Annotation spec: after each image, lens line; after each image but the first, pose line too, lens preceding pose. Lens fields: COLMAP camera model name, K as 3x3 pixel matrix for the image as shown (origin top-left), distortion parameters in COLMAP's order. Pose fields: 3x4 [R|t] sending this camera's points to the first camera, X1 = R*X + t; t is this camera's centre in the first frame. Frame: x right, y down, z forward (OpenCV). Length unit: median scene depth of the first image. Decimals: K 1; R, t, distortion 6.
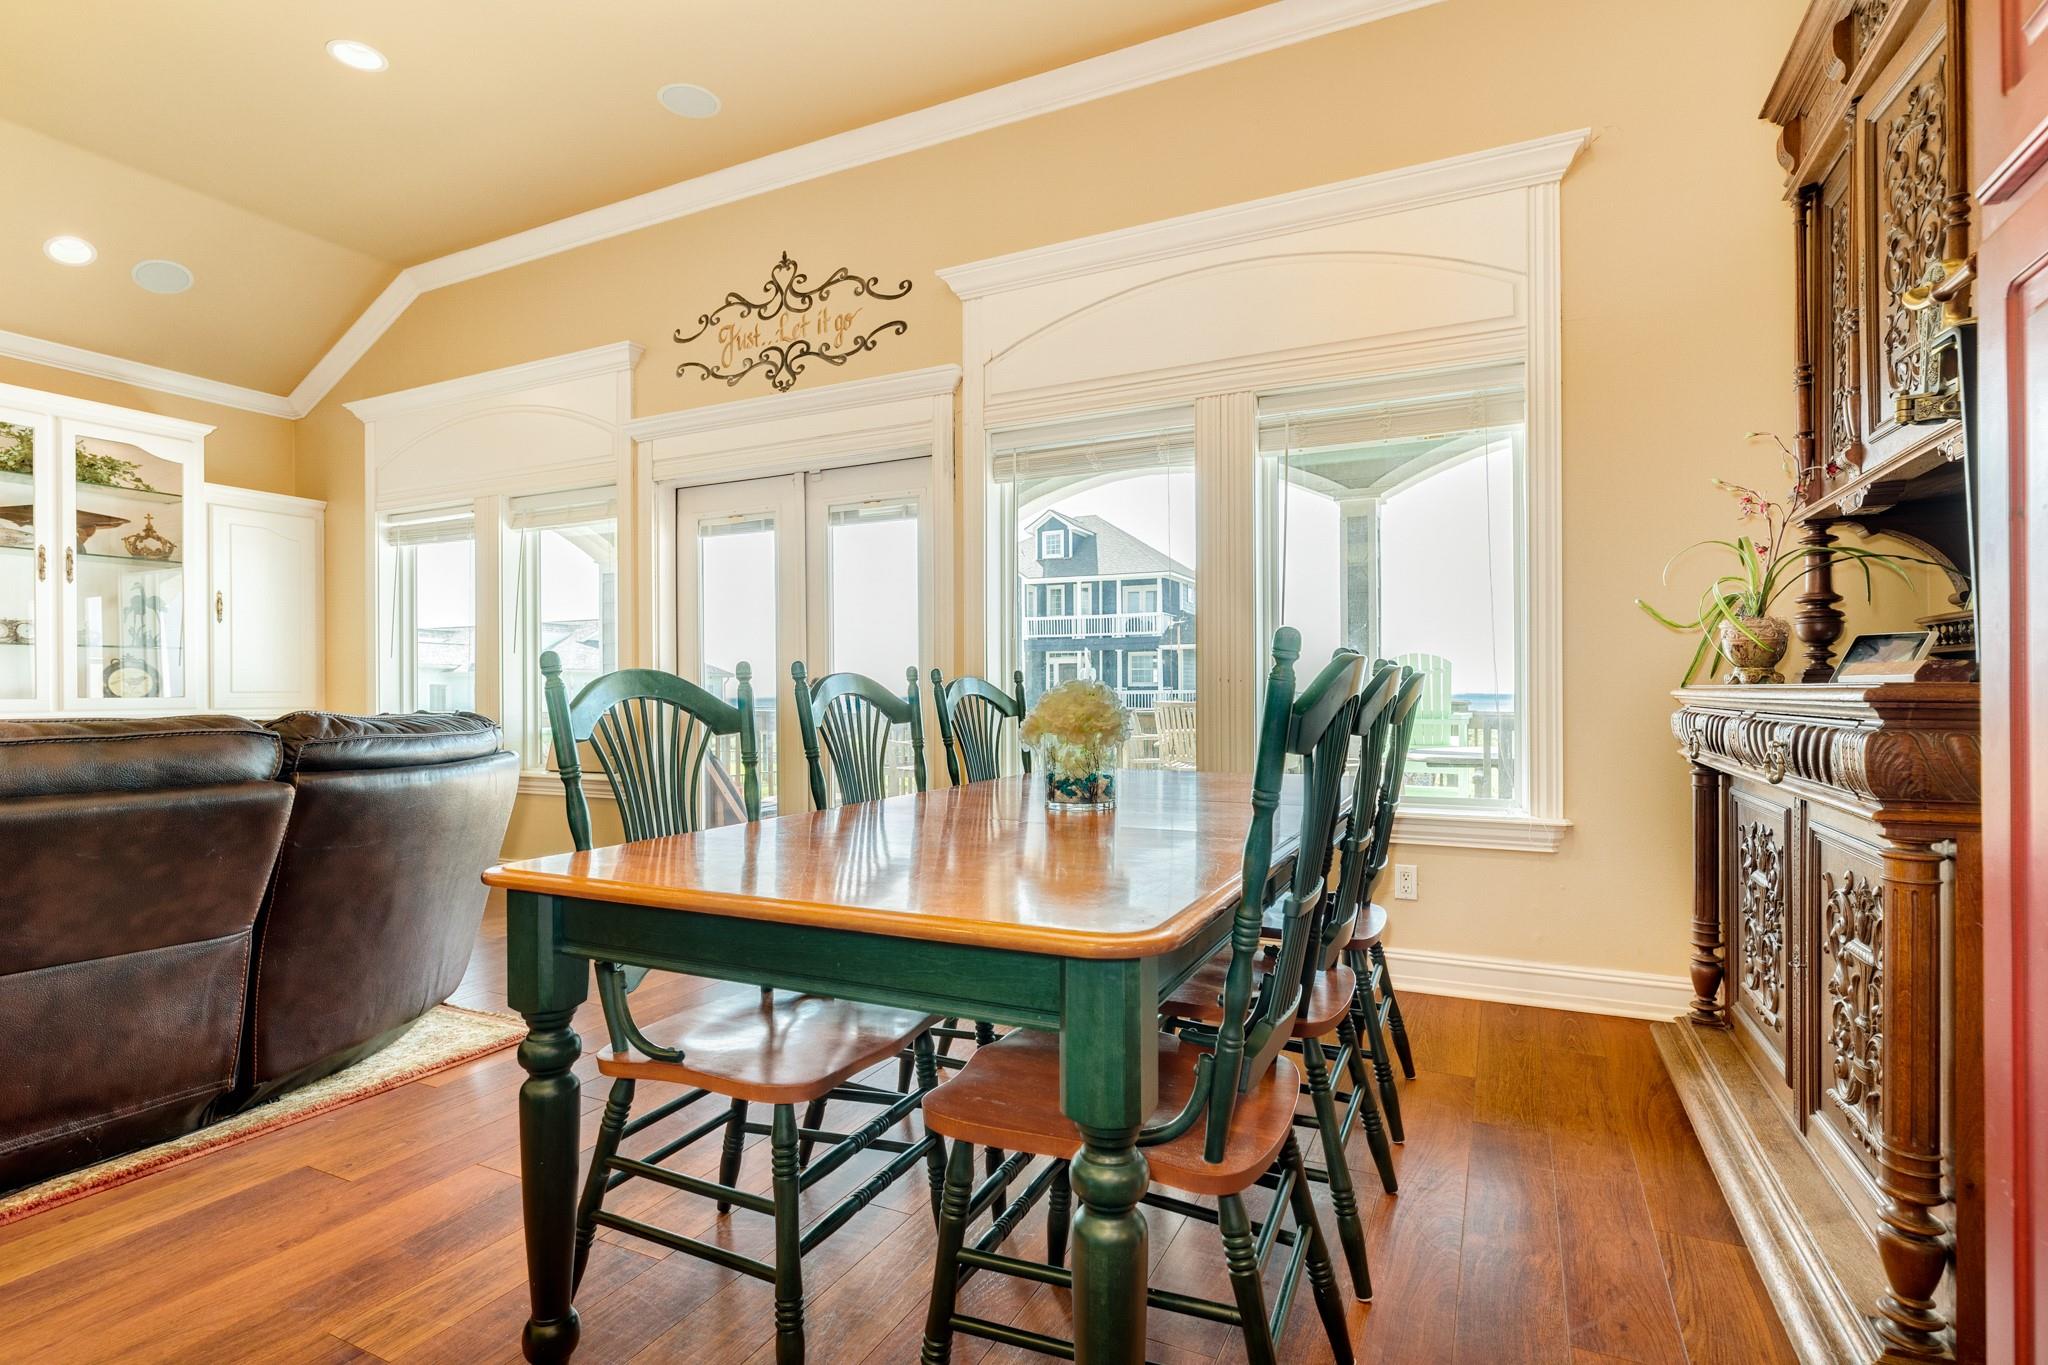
lens RADIAL K [[1013.3, 0, 1021.9], [0, 1013.3, 687.2], [0, 0, 1]] dist [-0.001474, -0.000332]
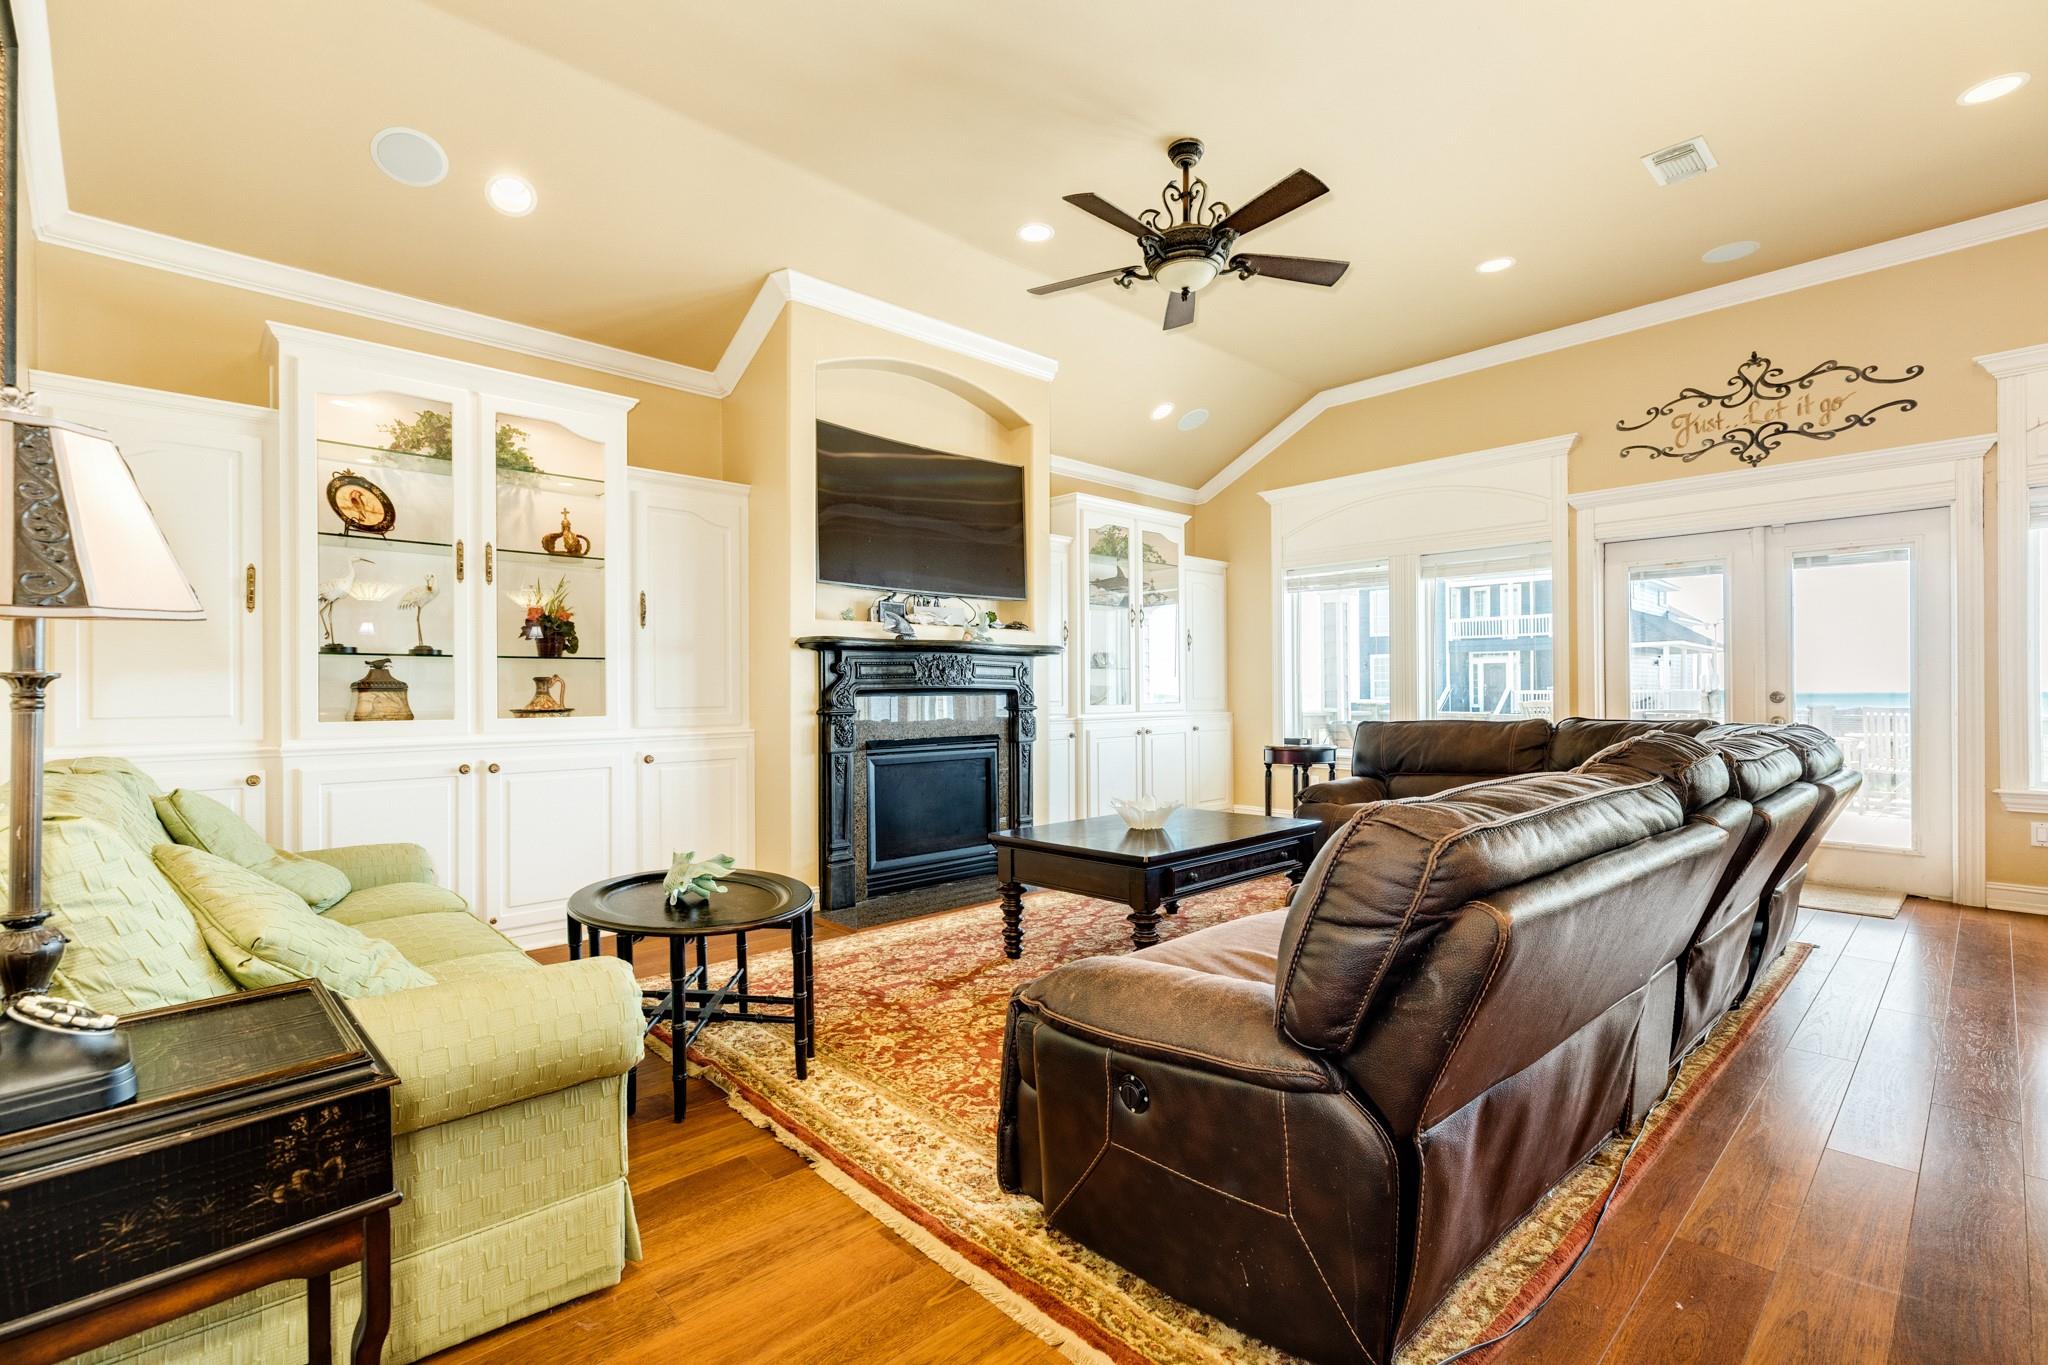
lens RADIAL K [[915.1, 0, 1025.2], [0, 915.1, 691.5], [0, 0, 1]] dist [0.001809, -0.000436]
pose [[0.936261, -0.000649, -0.351306, -0.680129], [0.003131, 0.999974, 0.006498, -0.020472], [0.351293, -0.007183, 0.936238, -0.379559]]
